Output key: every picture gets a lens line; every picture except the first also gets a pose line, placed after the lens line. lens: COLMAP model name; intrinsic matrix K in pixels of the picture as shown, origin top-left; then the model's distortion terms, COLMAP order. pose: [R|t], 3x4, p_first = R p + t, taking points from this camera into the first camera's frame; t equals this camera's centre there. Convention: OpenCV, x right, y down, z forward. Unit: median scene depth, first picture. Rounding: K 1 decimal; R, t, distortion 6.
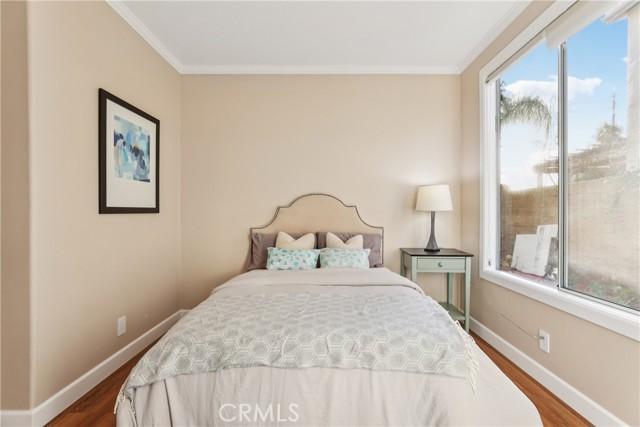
lens RADIAL K [[296.7, 0, 320.0], [0, 296.7, 213.5], [0, 0, 1]] dist [-0.027726, -0.000320]
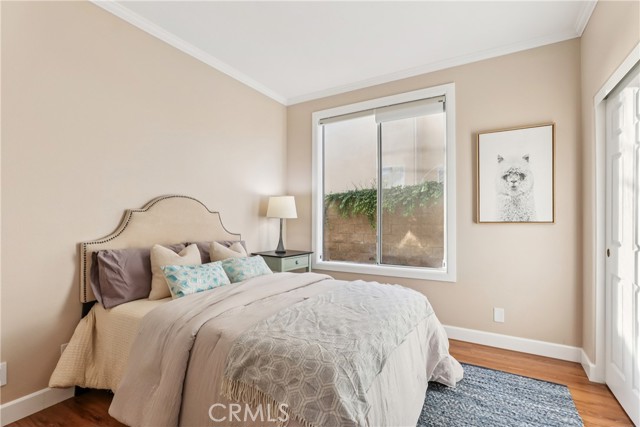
lens RADIAL K [[304.2, 0, 322.6], [0, 304.2, 216.0], [0, 0, 1]] dist [-0.025635, 0.017909]
pose [[0.493799, 0.012370, 0.869488, -0.581874], [-0.003814, 0.999920, -0.012059, -0.002795], [-0.869568, 0.002639, 0.493807, 0.265174]]
